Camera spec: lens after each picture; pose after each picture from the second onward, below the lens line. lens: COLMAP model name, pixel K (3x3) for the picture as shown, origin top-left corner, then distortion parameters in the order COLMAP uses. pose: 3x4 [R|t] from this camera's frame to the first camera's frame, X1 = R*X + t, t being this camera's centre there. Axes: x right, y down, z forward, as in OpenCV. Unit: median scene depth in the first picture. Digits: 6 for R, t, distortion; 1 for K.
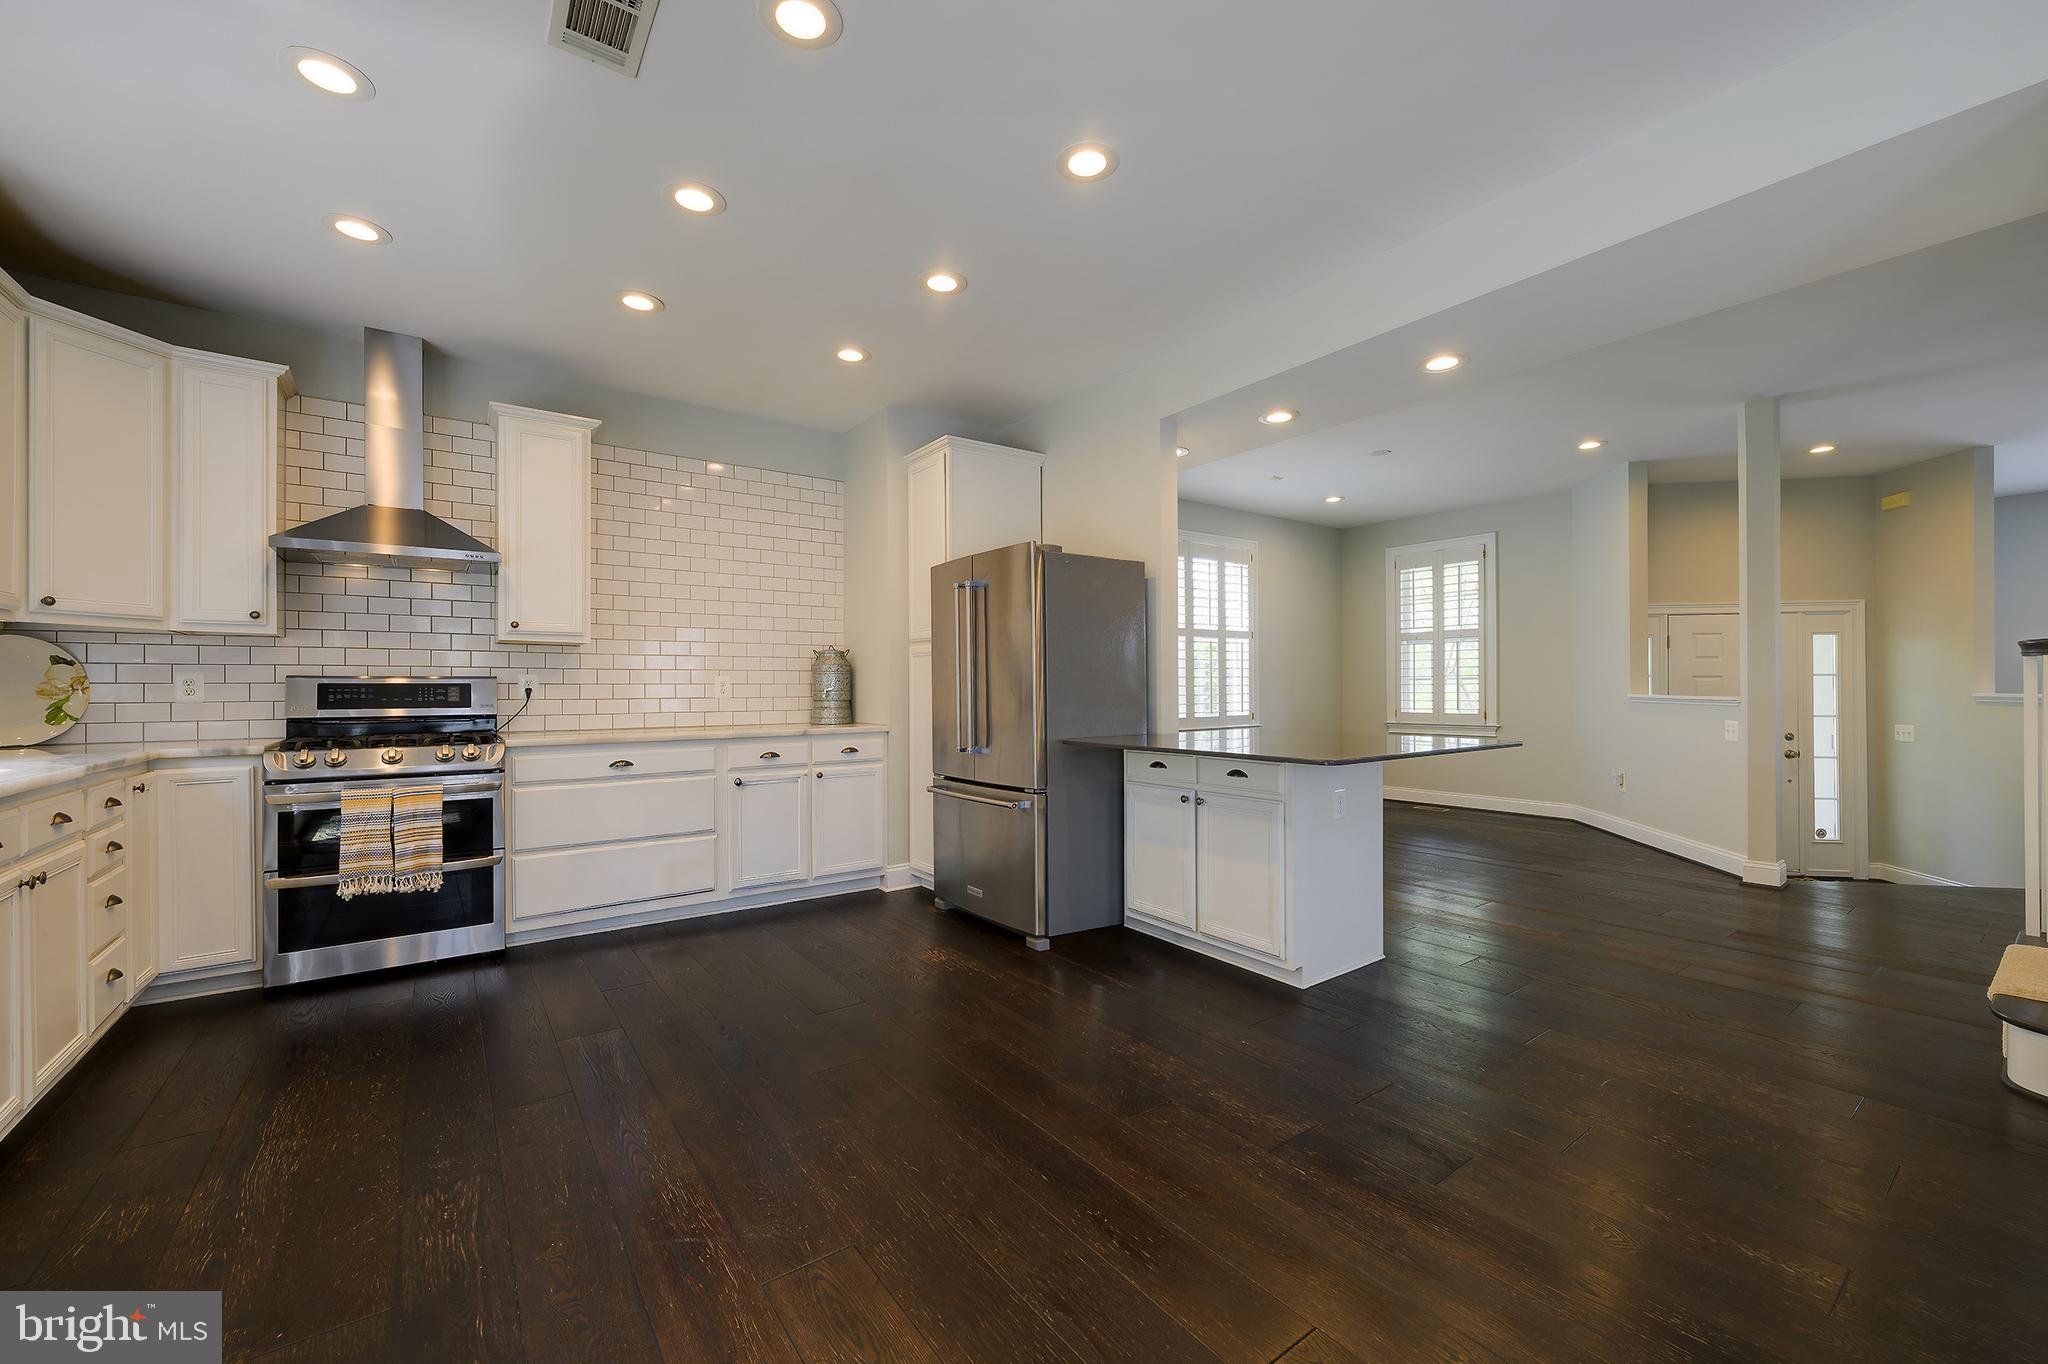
lens RADIAL K [[818.1, 0, 1031.6], [0, 818.1, 686.7], [0, 0, 1]] dist [0.000139, 0.000069]
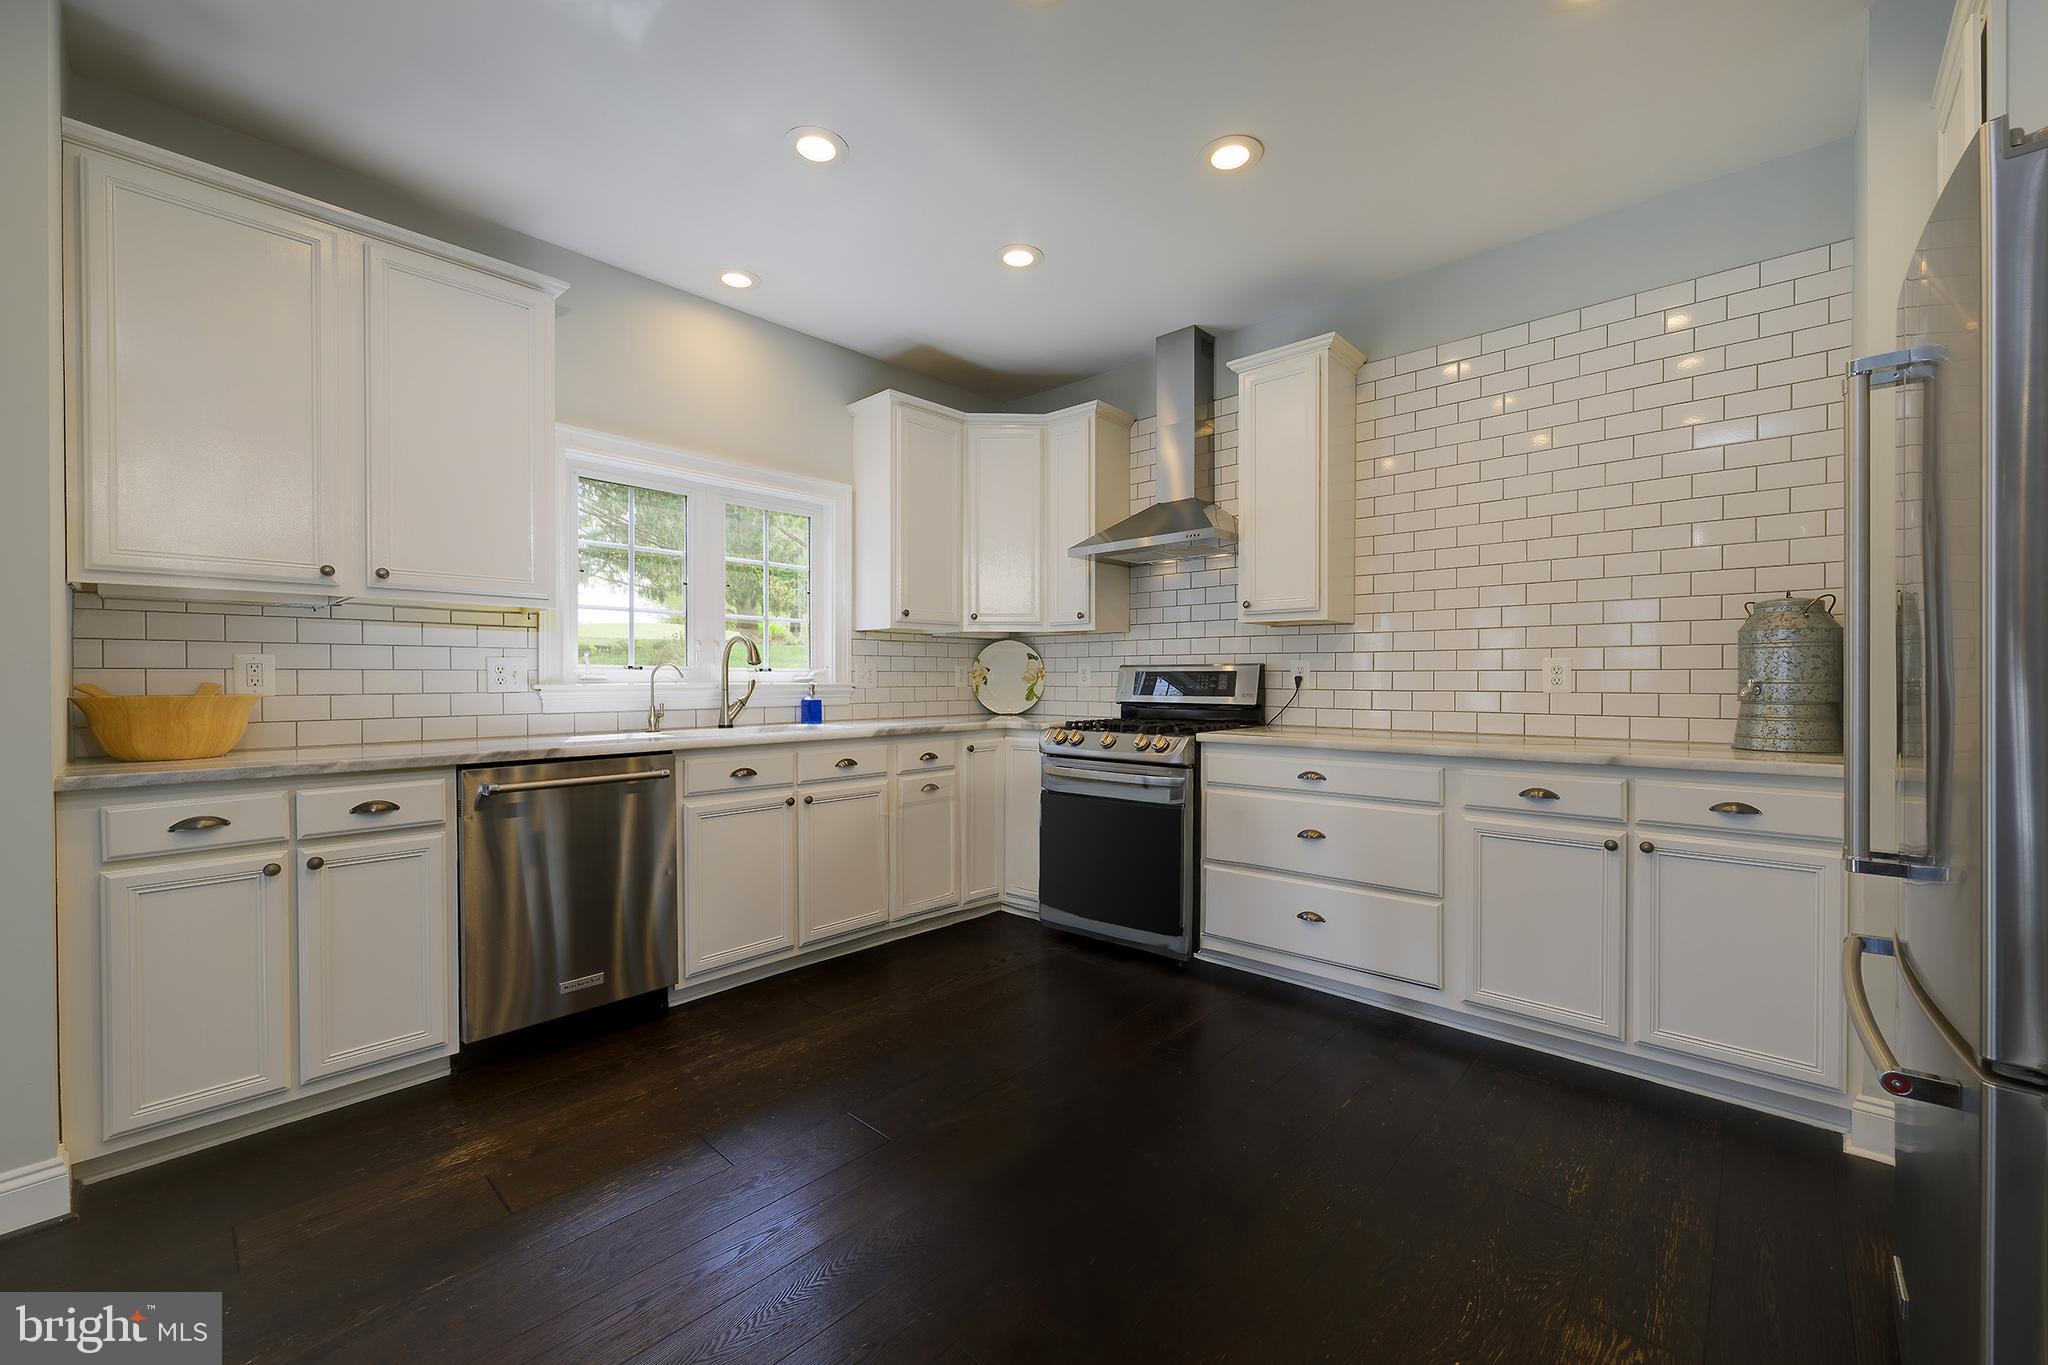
lens RADIAL K [[818.1, 0, 1033.4], [0, 818.1, 680.1], [0, 0, 1]] dist [0.000139, 0.000069]
pose [[0.189120, 0.002602, -0.981951, 0.190913], [-0.003555, 0.999992, 0.001965, 0.005392], [0.981948, 0.003119, 0.189128, 0.598513]]
